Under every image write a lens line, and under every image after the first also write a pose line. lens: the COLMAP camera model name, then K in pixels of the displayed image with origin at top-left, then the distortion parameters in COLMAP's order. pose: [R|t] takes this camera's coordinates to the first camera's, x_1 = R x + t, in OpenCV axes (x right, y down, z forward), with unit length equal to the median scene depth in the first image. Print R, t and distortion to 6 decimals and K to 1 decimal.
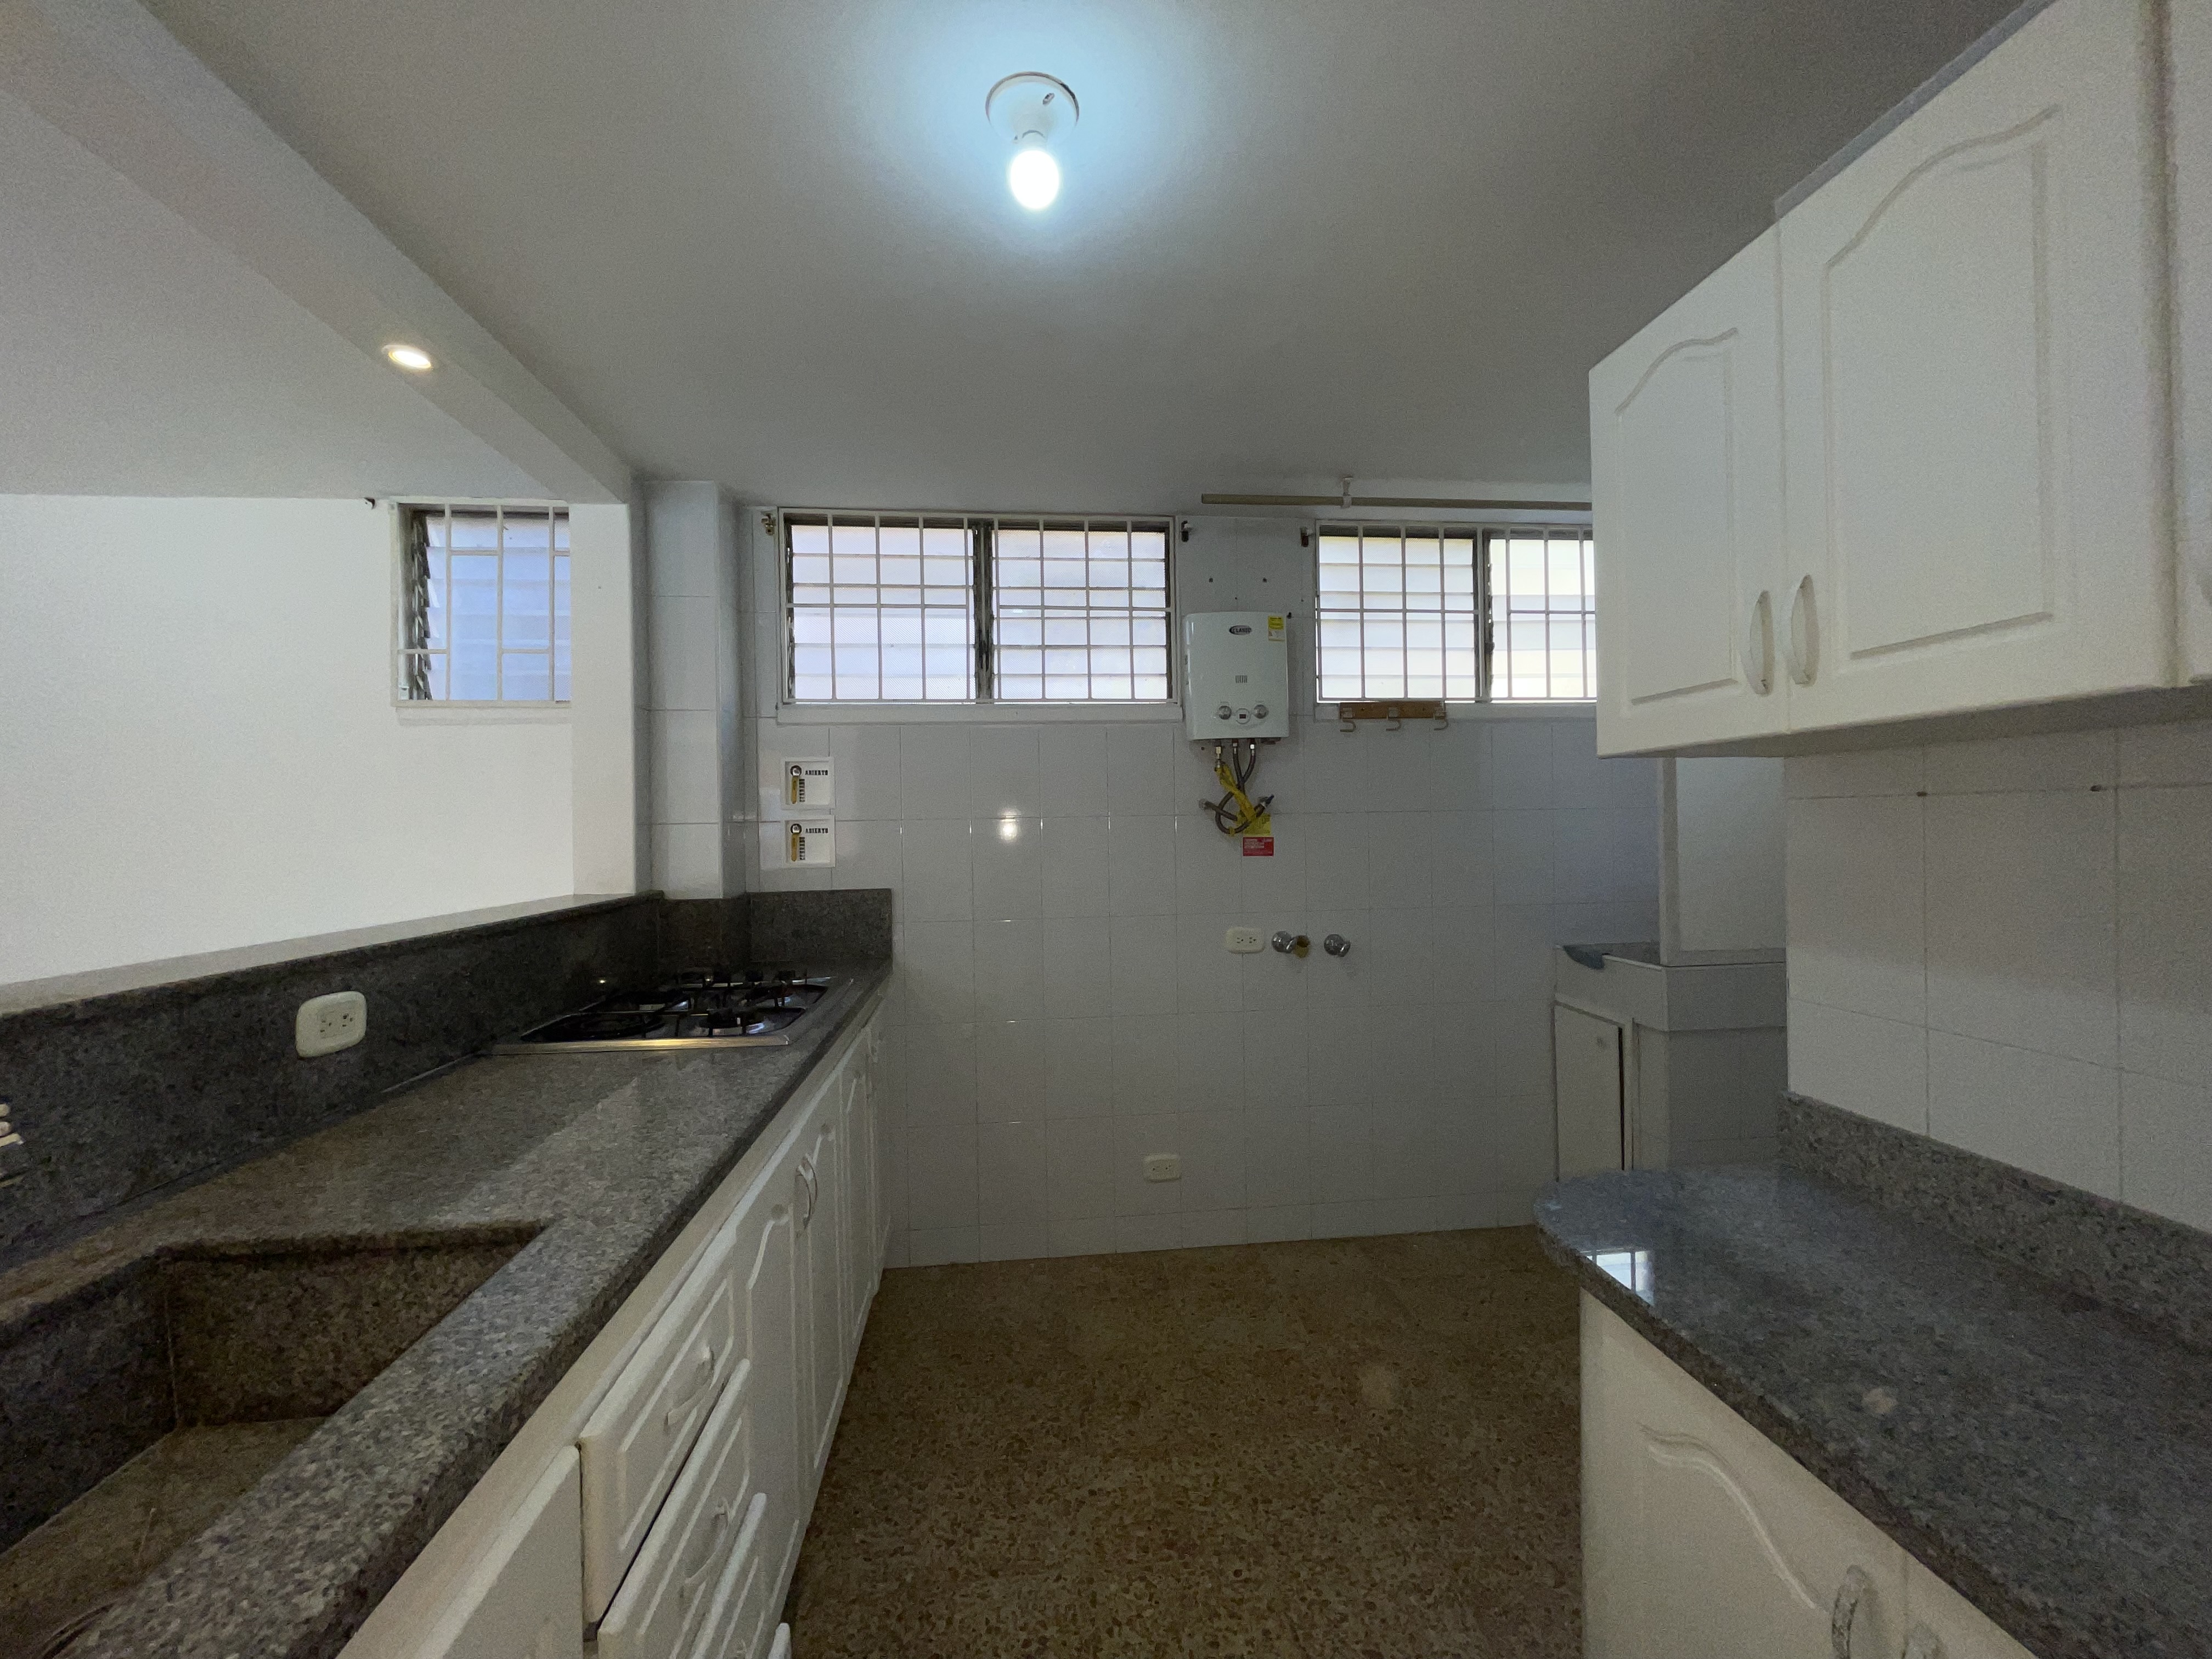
lens RADIAL K [[897.9, 0, 1106.5], [0, 897.9, 824.3], [0, 0, 1]] dist [-0.003416, 0.000273]
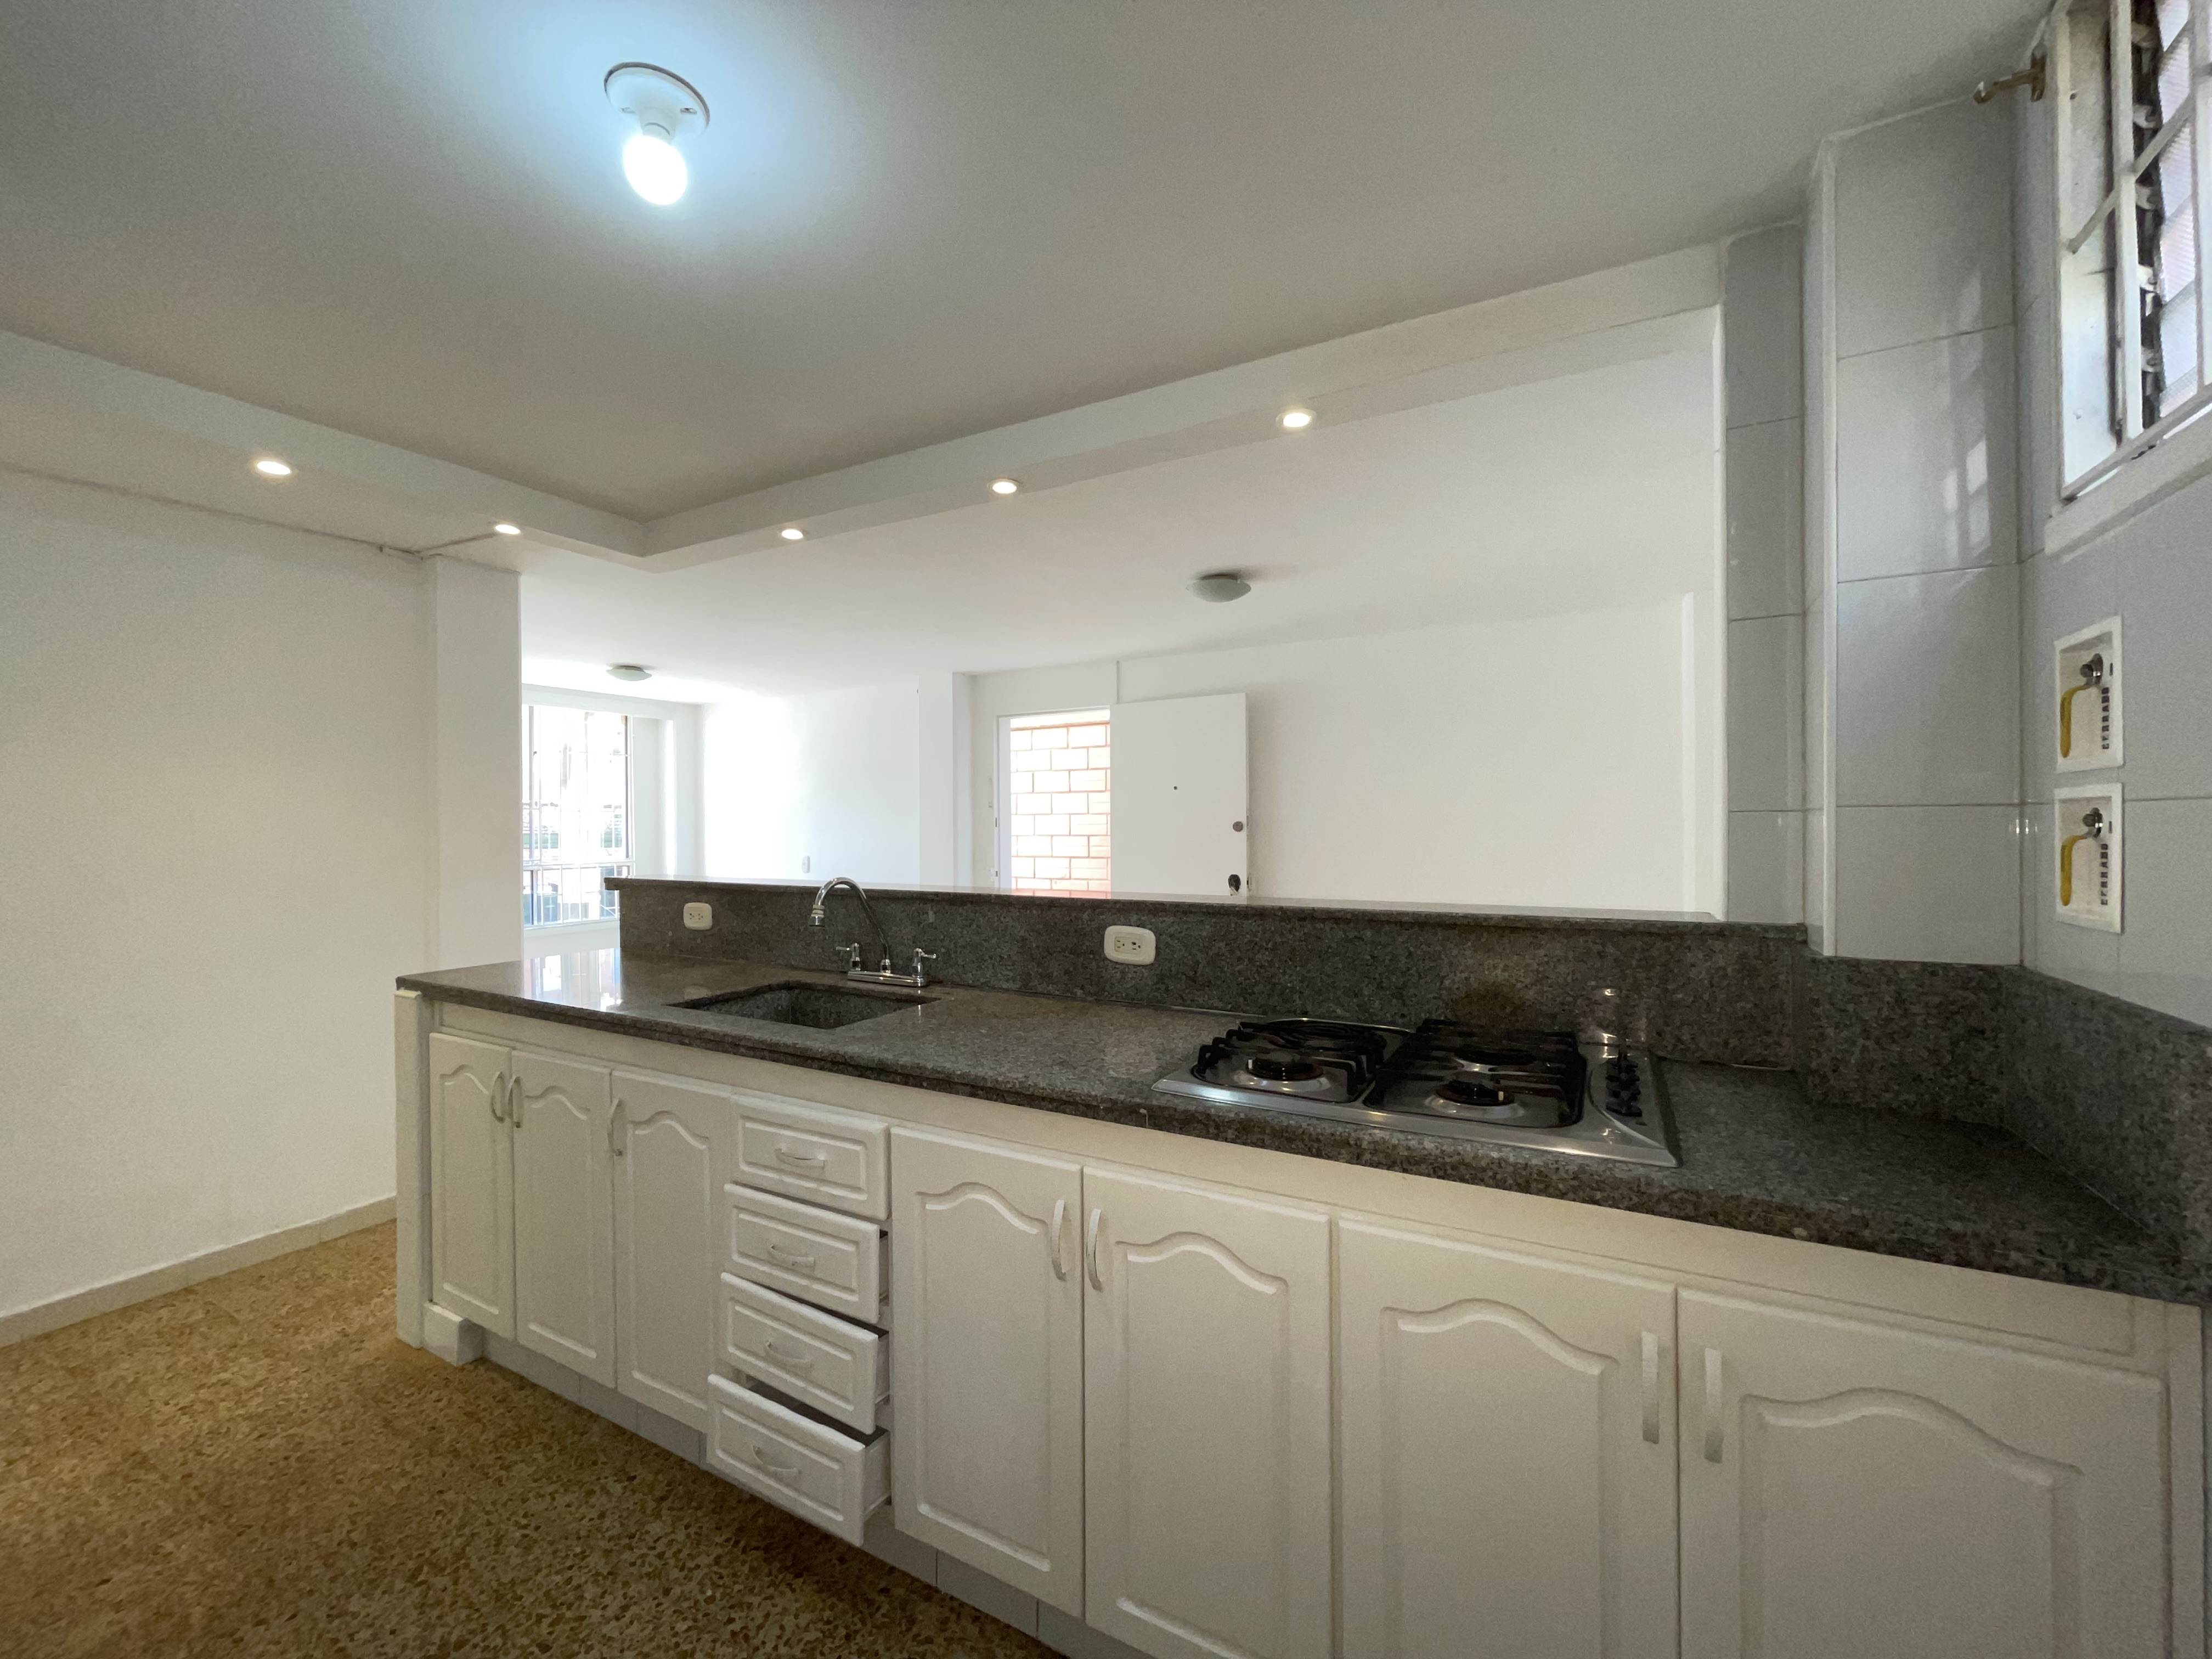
lens RADIAL K [[897.9, 0, 1107.9], [0, 897.9, 826.8], [0, 0, 1]] dist [-0.003416, 0.000273]
pose [[-0.574818, 0.021554, -0.817997, 0.200517], [0.014166, 0.999765, 0.016389, -0.004831], [0.818158, -0.002167, -0.574989, 0.865671]]
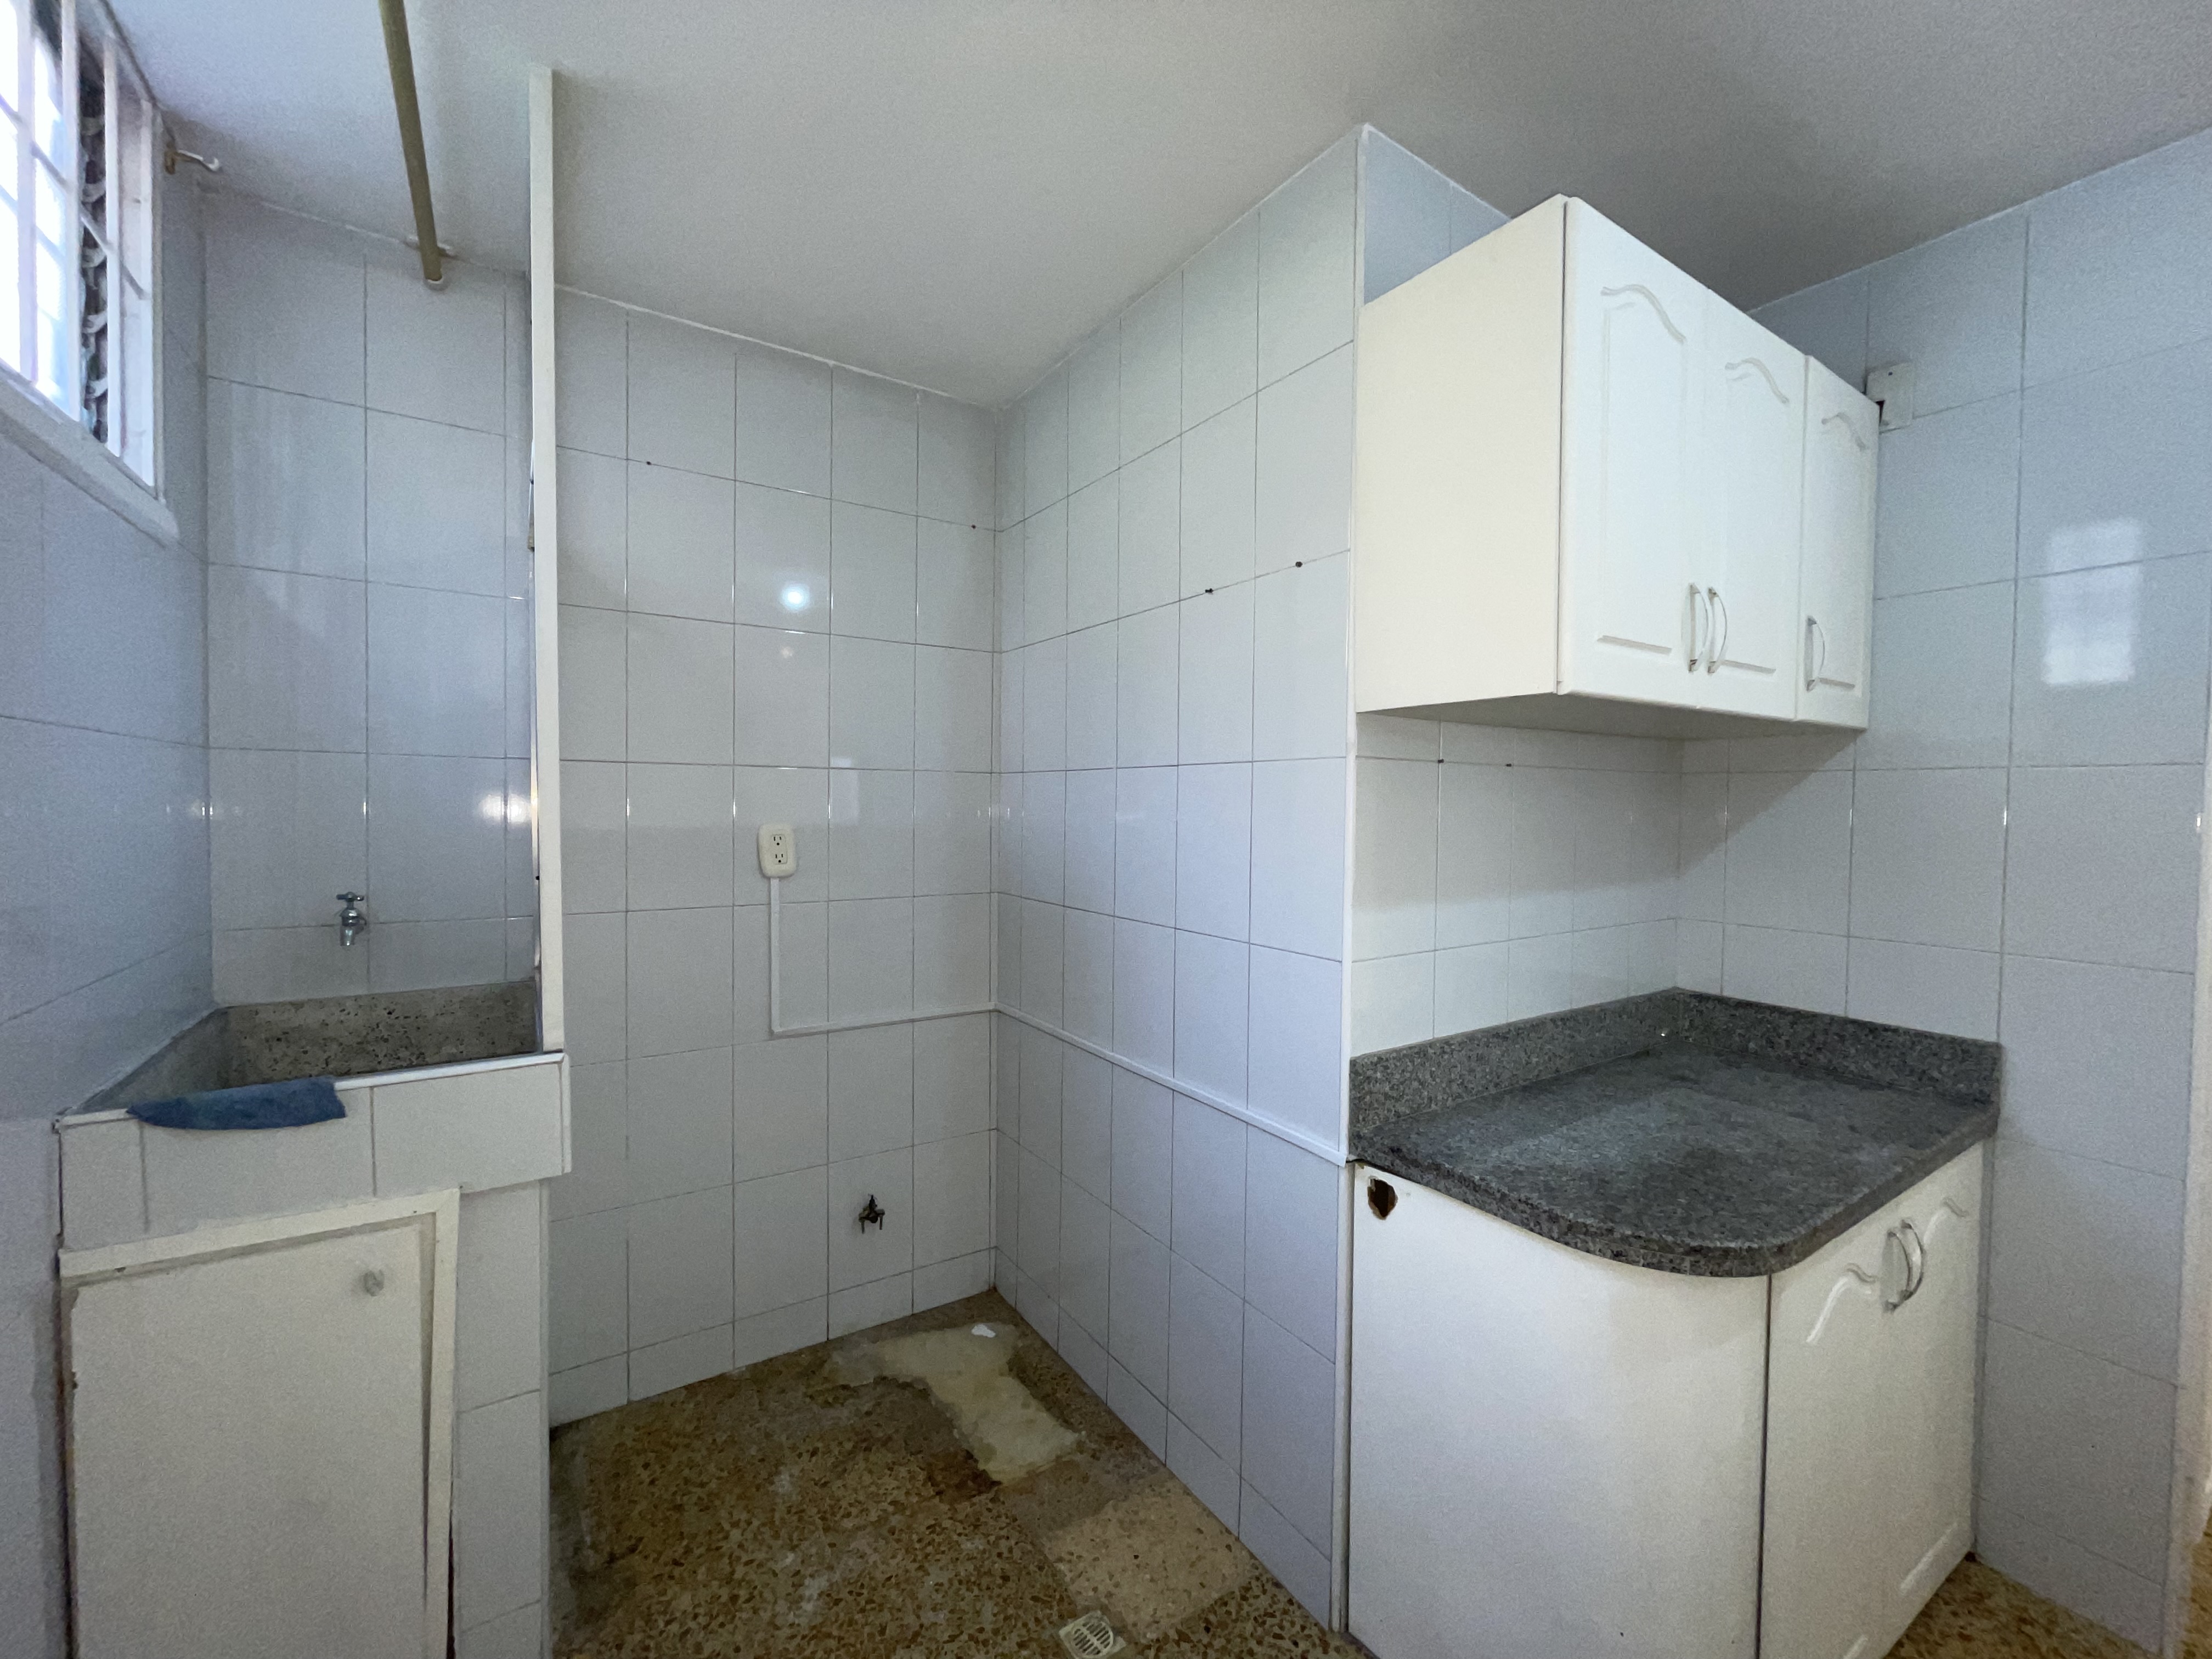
lens RADIAL K [[897.9, 0, 1104.0], [0, 897.9, 827.8], [0, 0, 1]] dist [-0.003416, 0.000273]
pose [[-0.457520, -0.014386, 0.889083, 0.011783], [-0.002997, 0.999888, 0.014637, 0.017897], [-0.889194, 0.004032, -0.457512, 0.862407]]
